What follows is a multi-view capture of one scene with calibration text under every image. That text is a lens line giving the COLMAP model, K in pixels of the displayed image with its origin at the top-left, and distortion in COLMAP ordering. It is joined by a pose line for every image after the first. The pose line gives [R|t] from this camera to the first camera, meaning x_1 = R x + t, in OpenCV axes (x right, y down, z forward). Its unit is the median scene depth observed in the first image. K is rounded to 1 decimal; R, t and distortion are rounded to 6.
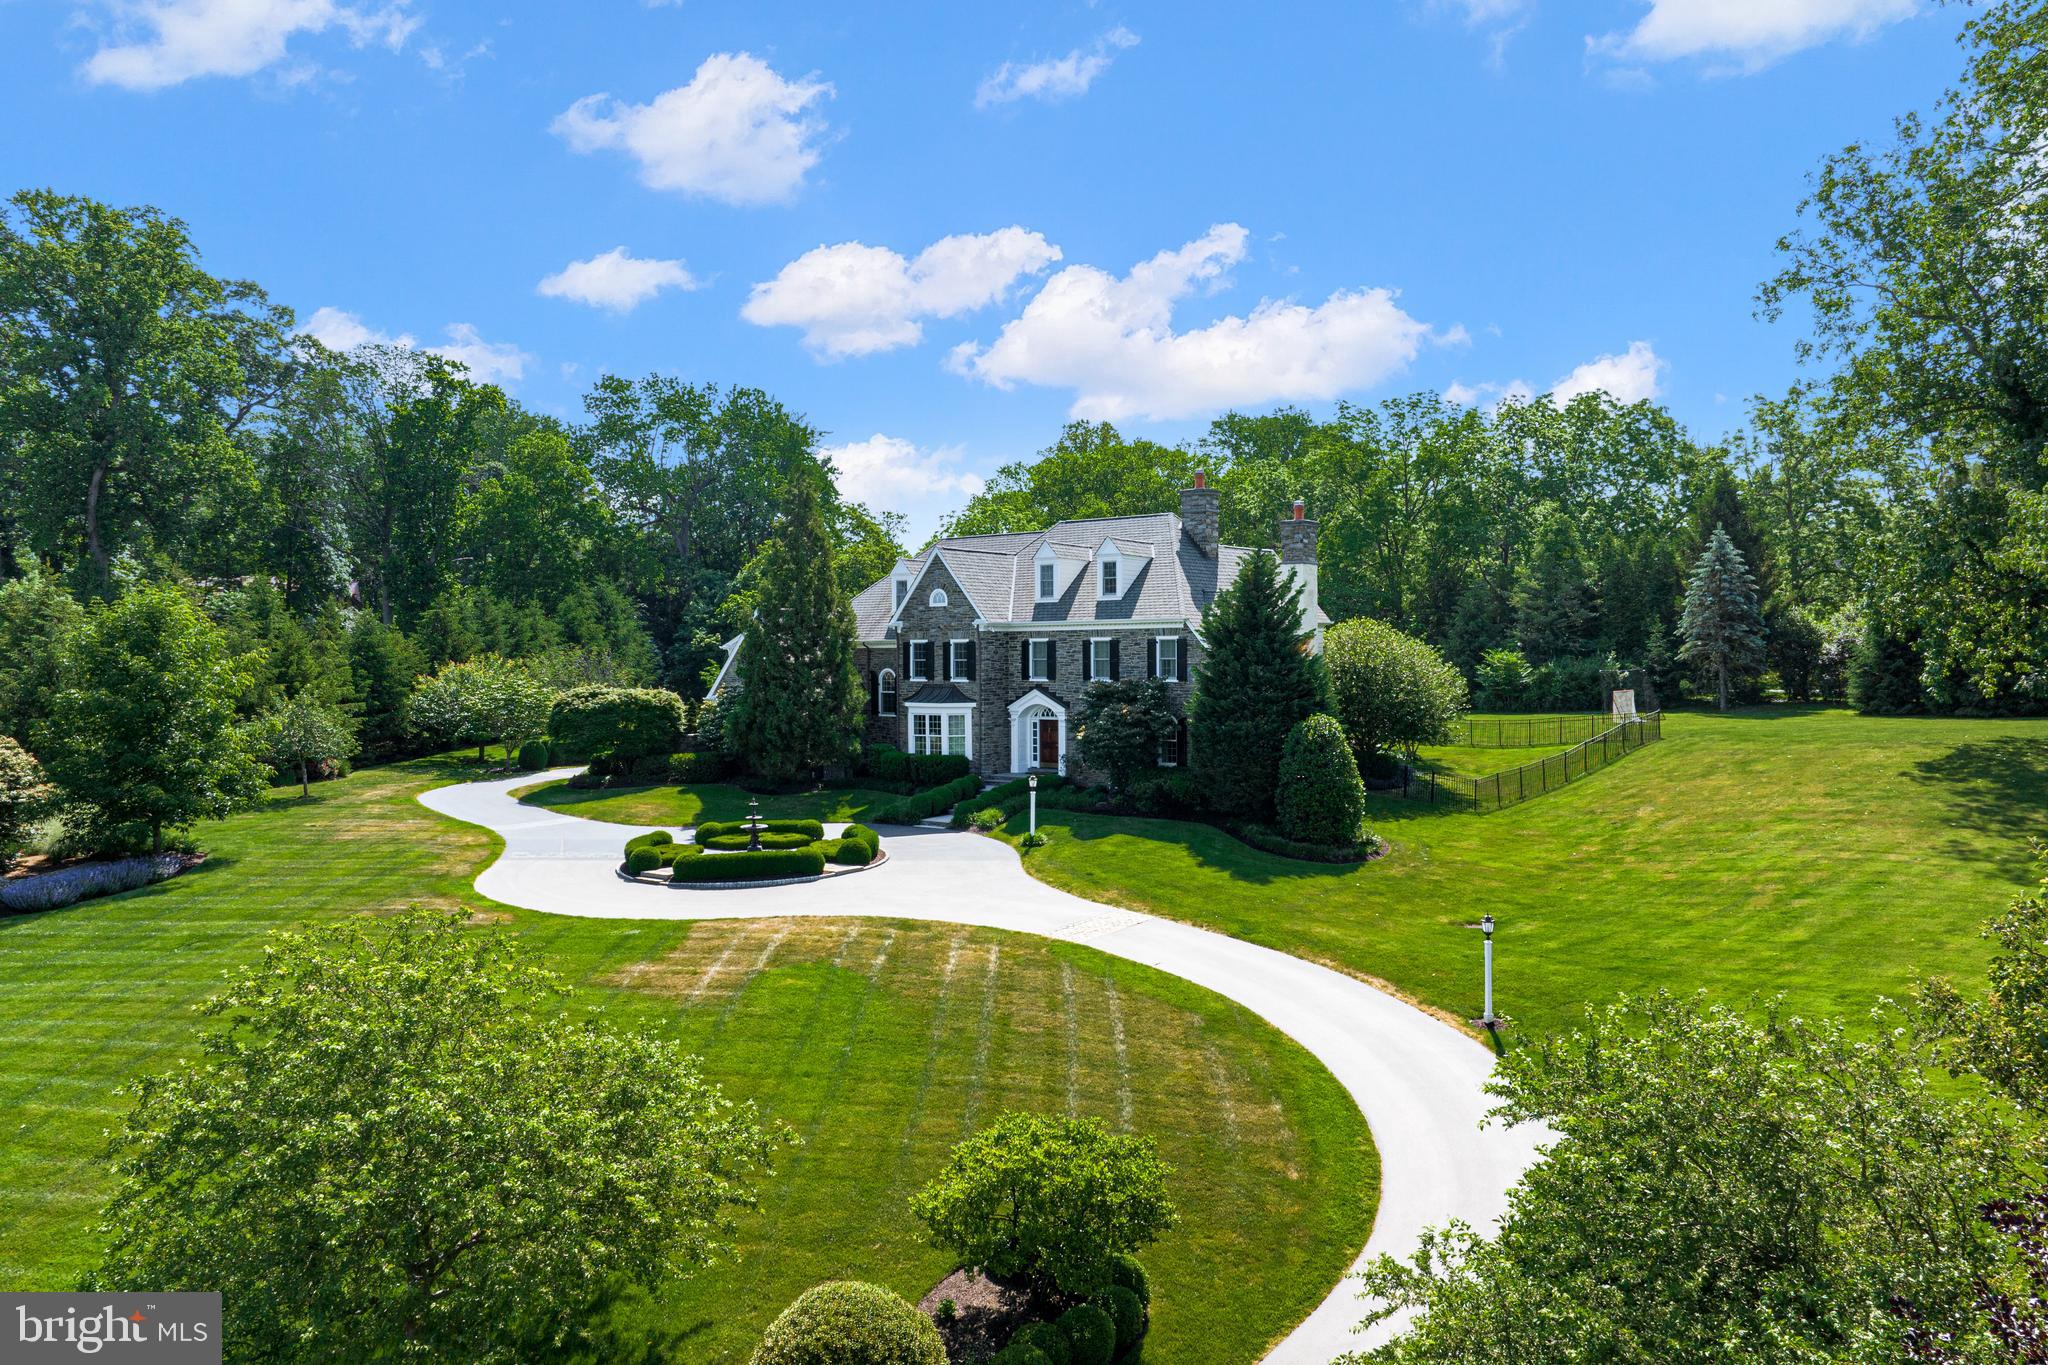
lens RADIAL K [[1445.5, 0, 1028.0], [0, 1445.5, 682.5], [0, 0, 1]] dist [-0.036395, -0.000814]
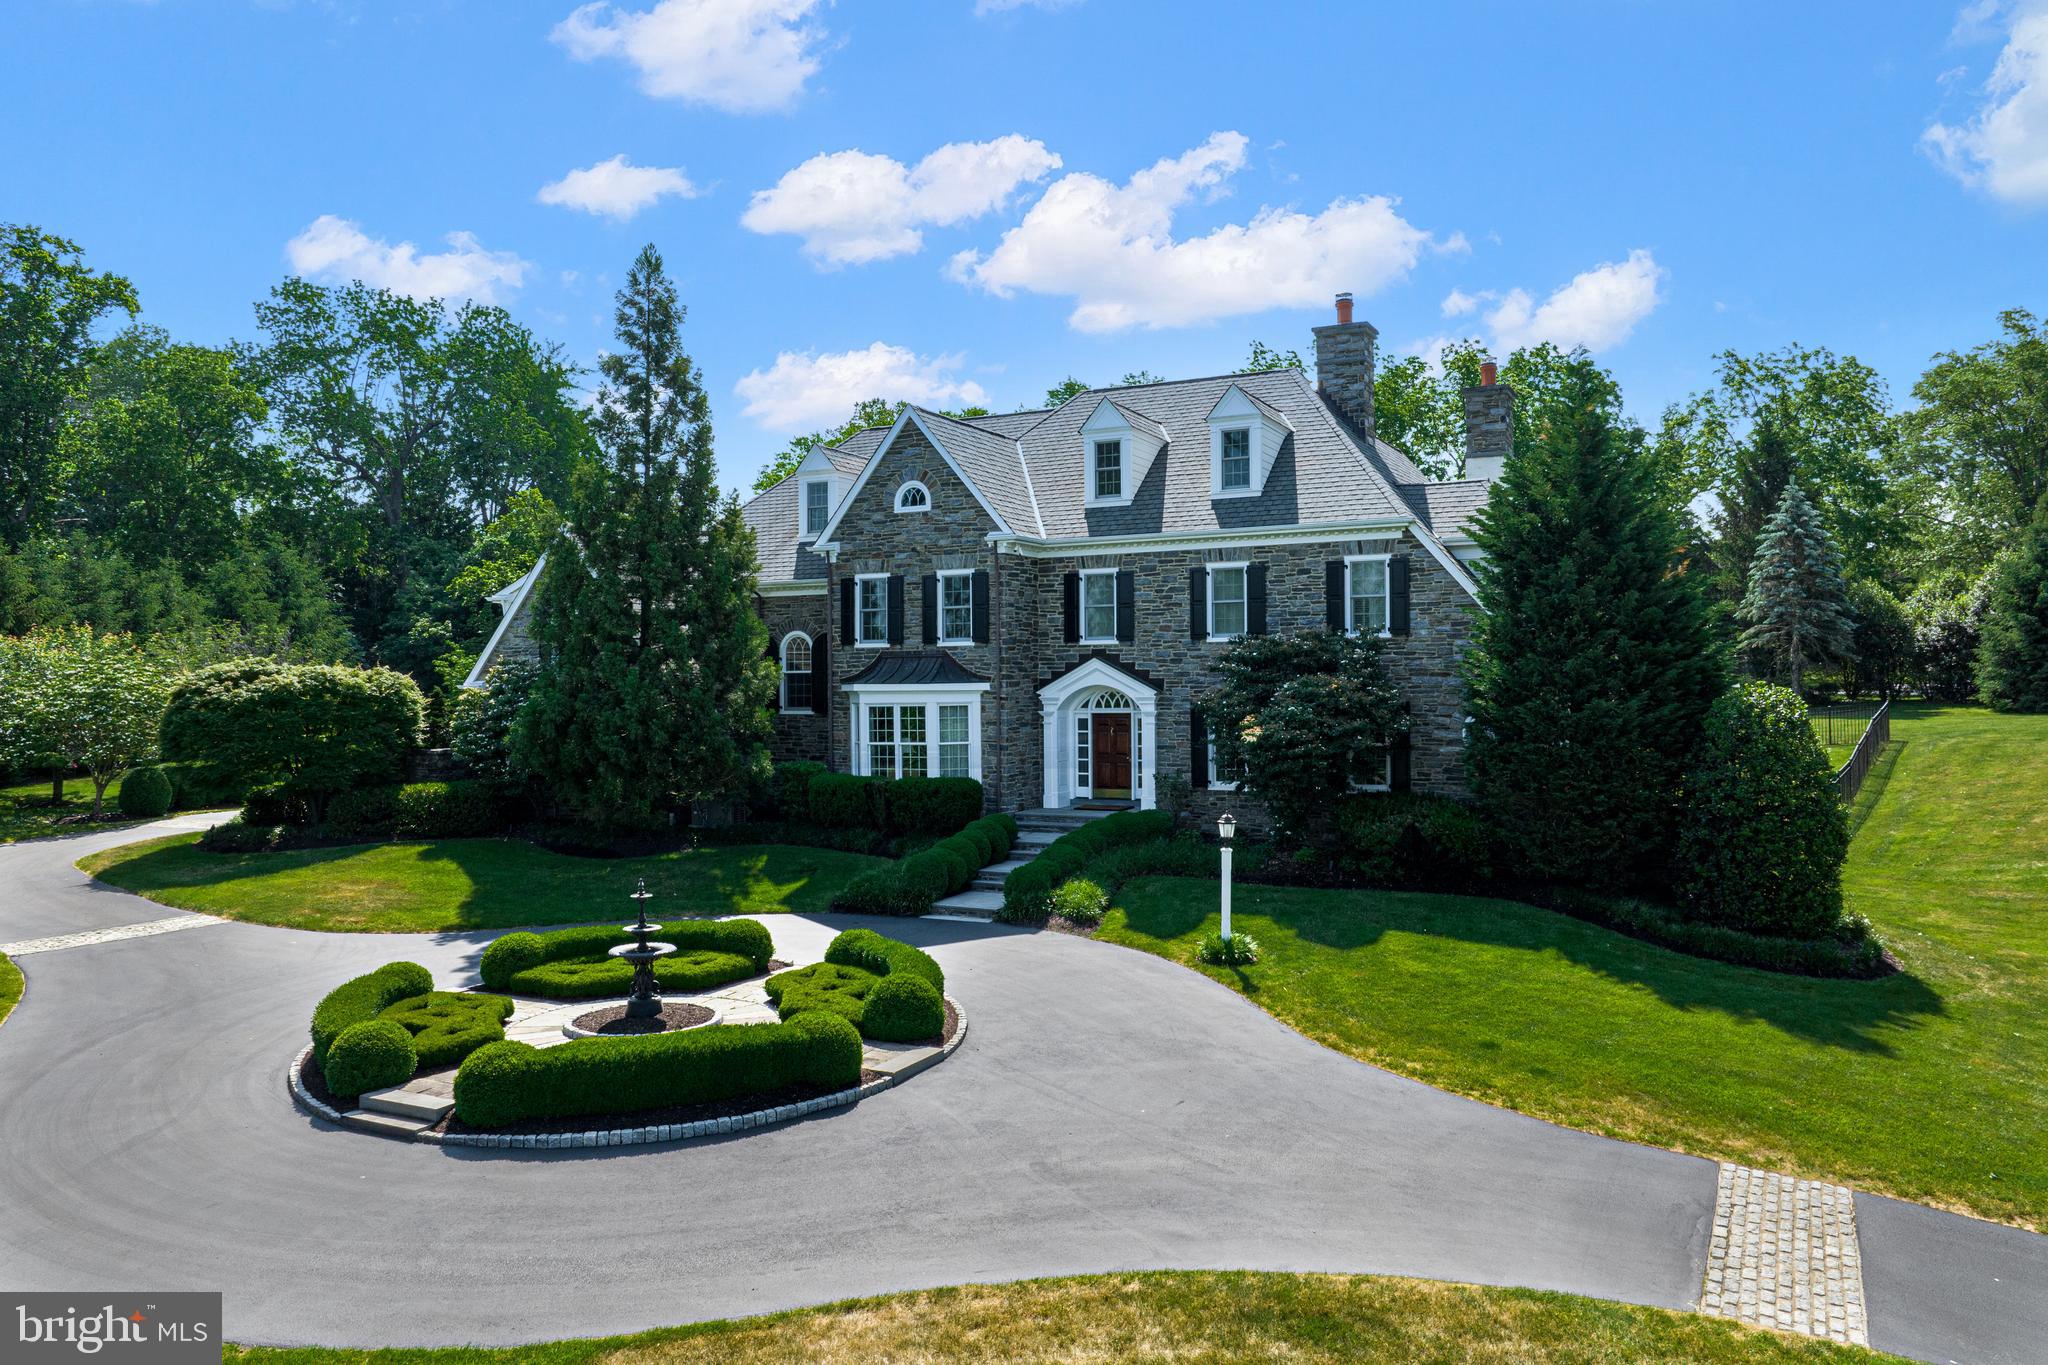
lens RADIAL K [[1445.5, 0, 1028.0], [0, 1445.5, 682.5], [0, 0, 1]] dist [-0.036395, -0.000814]
pose [[0.981691, -0.001890, 0.190469, -0.123700], [0.005896, 0.999773, -0.020465, 0.024648], [-0.190387, 0.021214, 0.981480, 0.441160]]
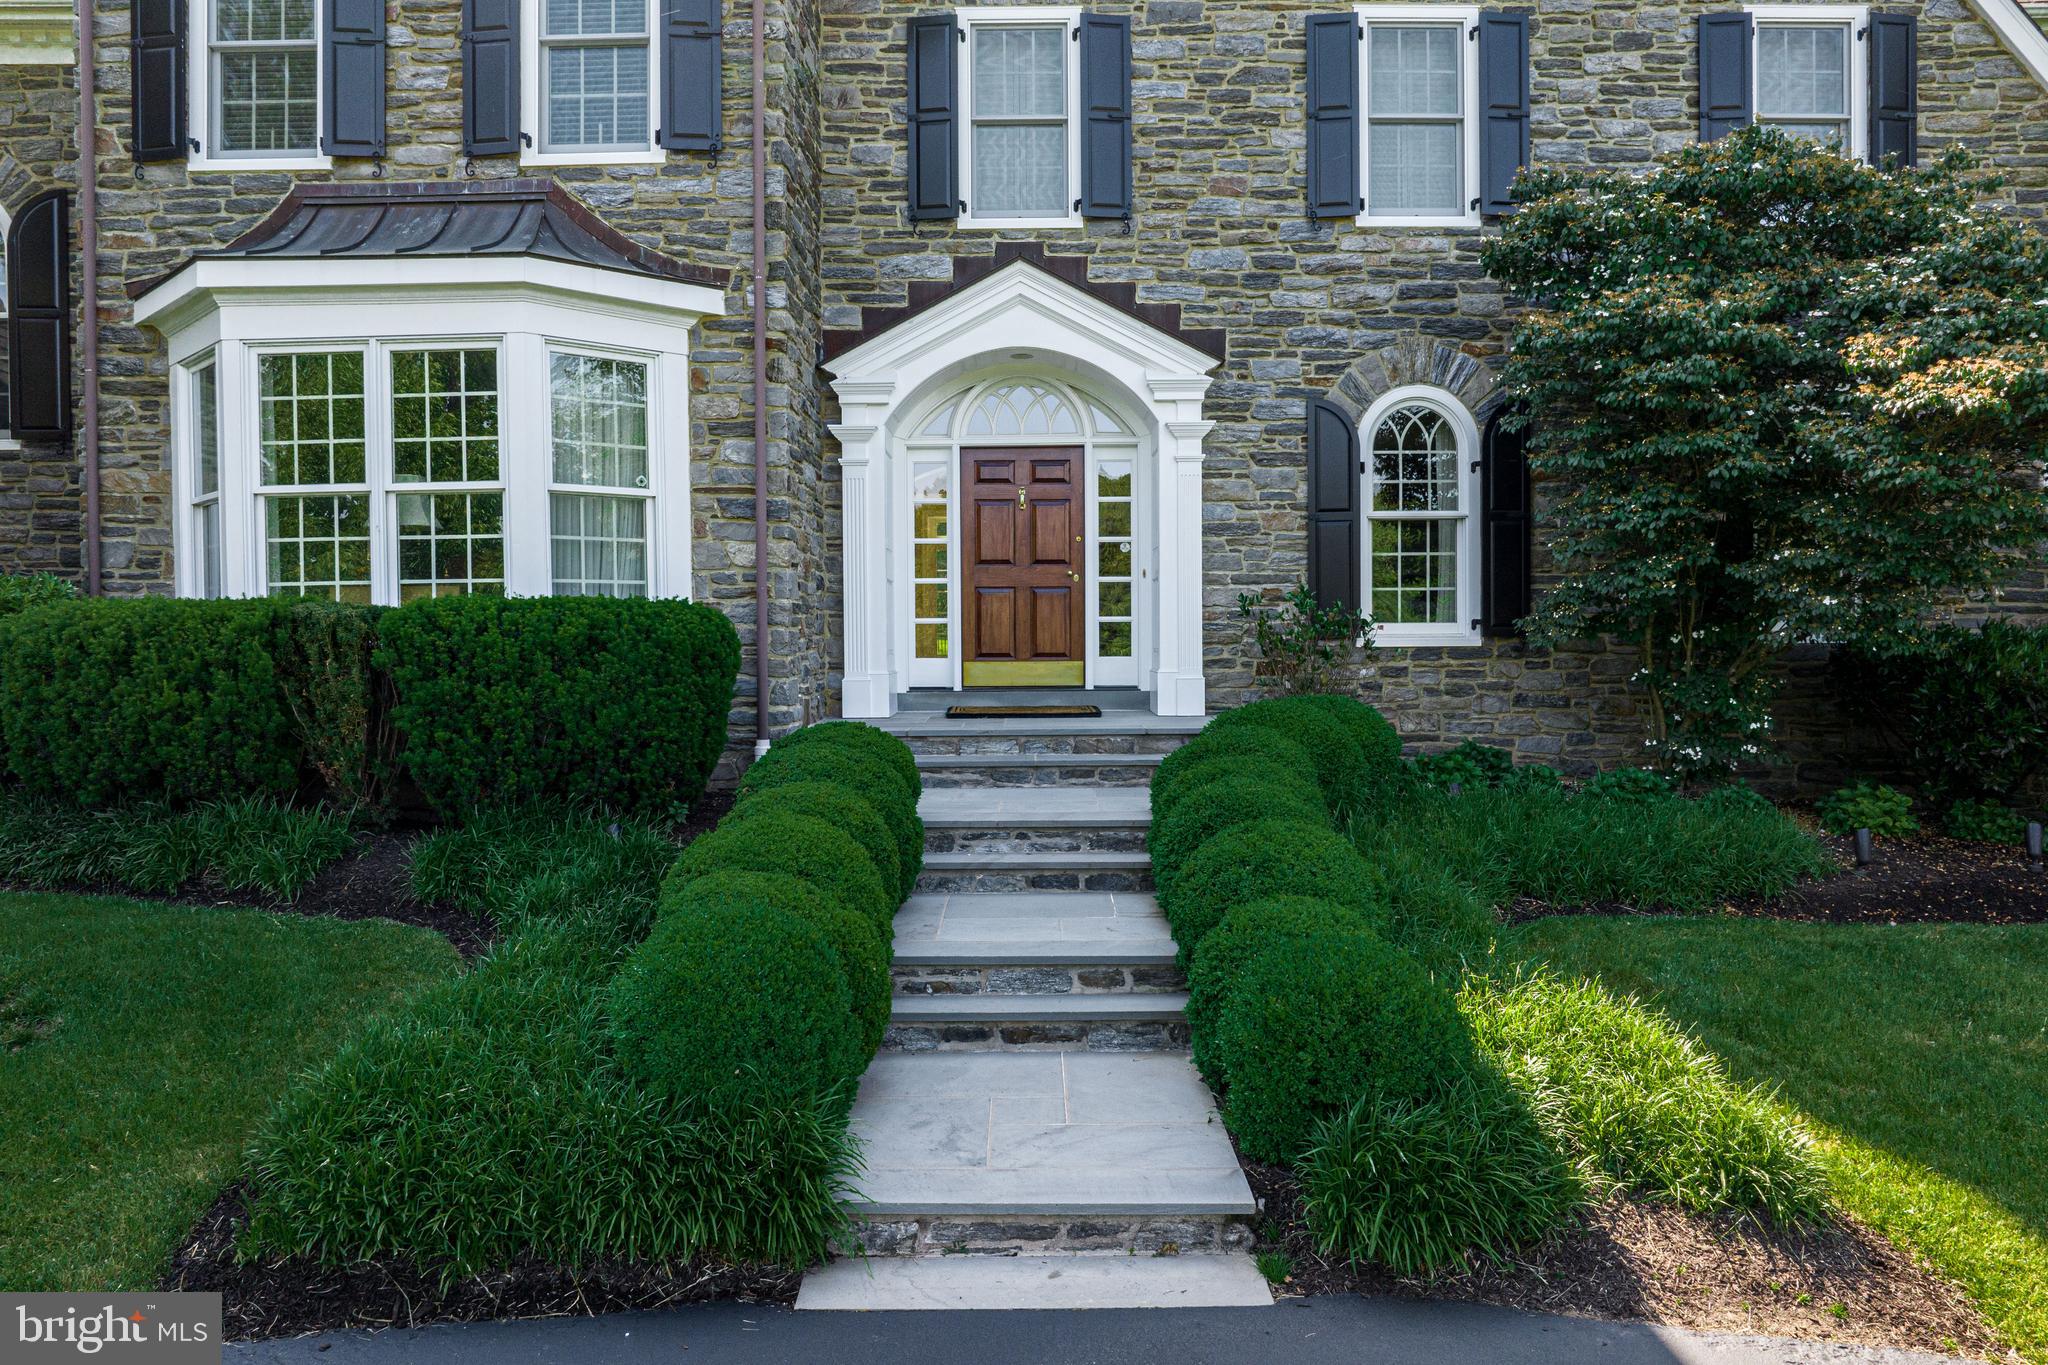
lens RADIAL K [[1445.5, 0, 1028.0], [0, 1445.5, 682.5], [0, 0, 1]] dist [-0.036395, -0.000814]
pose [[0.788544, -0.015732, 0.614777, -0.106954], [0.014019, 0.999873, 0.007604, 0.056078], [-0.614819, 0.002622, 0.788664, 0.827047]]
